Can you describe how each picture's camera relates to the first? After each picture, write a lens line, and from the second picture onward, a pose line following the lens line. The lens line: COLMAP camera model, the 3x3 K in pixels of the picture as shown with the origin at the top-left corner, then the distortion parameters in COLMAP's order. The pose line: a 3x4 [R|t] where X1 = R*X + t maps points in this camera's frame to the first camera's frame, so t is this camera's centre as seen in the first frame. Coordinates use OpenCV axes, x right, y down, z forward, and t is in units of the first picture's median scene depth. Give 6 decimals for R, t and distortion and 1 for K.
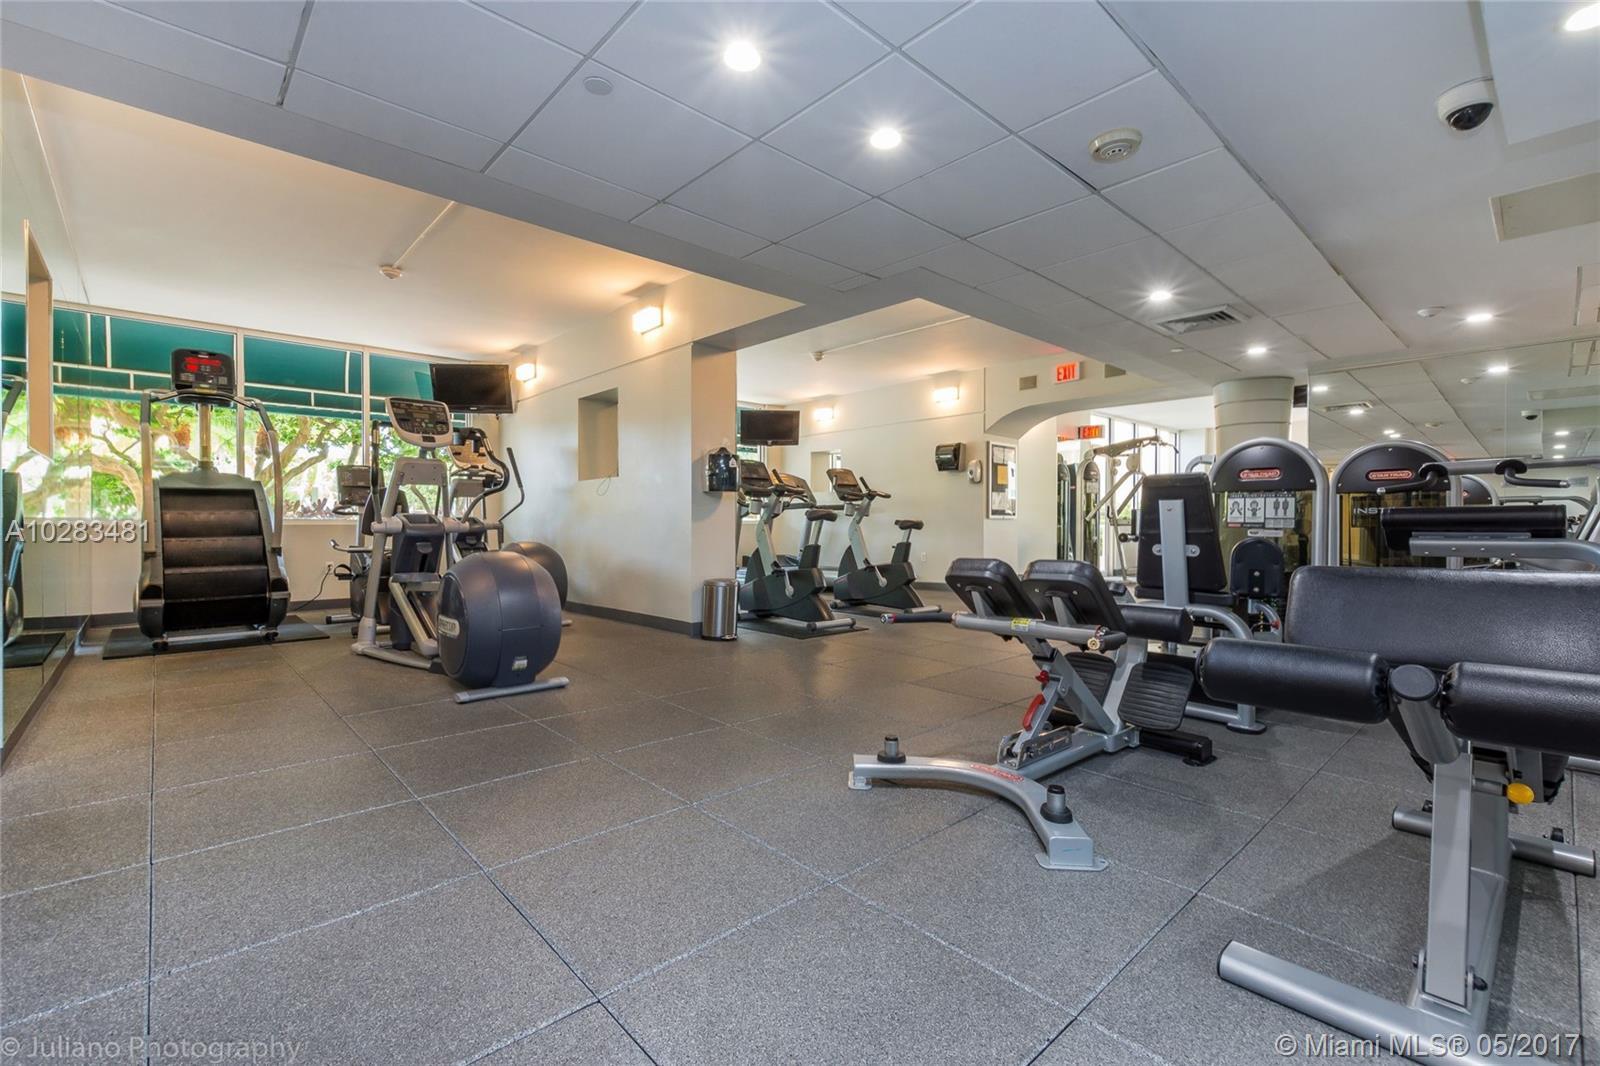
lens RADIAL K [[701.5, 0, 799.8], [0, 701.5, 533.6], [0, 0, 1]] dist [-0.002130, -0.002074]
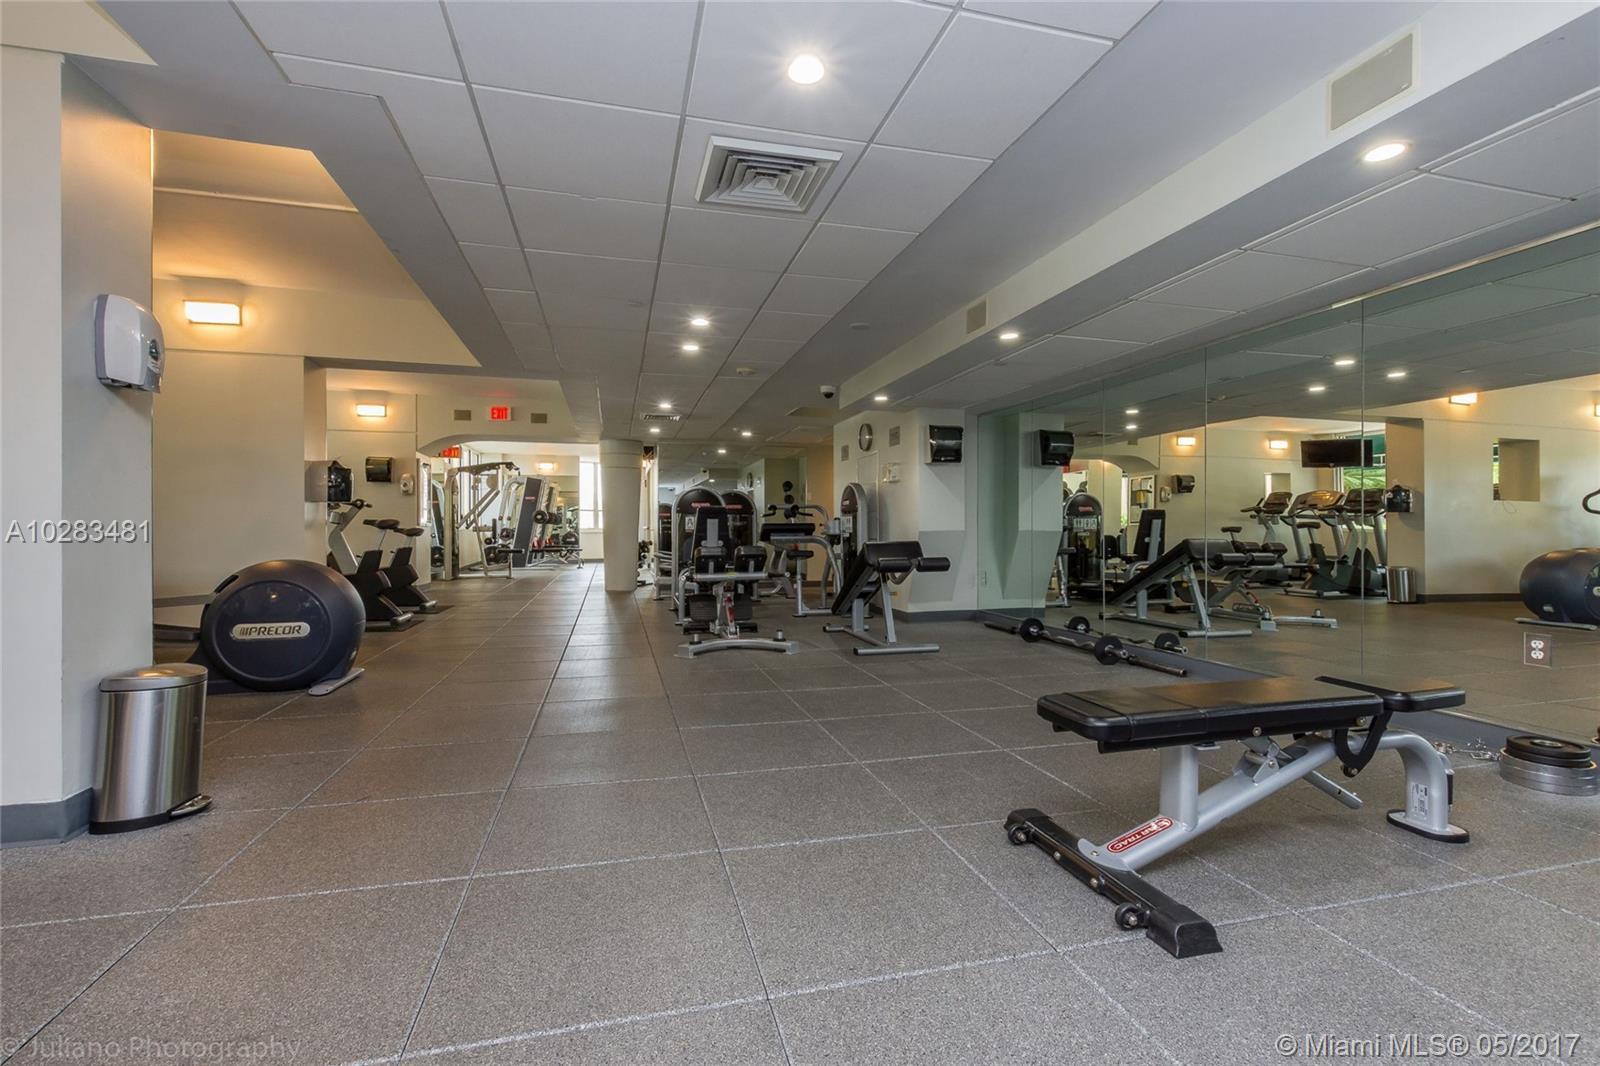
lens RADIAL K [[701.5, 0, 795.1], [0, 701.5, 525.5], [0, 0, 1]] dist [-0.002130, -0.002074]
pose [[0.462581, 0.000077, 0.886577, -0.458401], [0.016942, 0.999817, -0.008927, -0.002015], [-0.886415, 0.019149, 0.462495, -0.068942]]
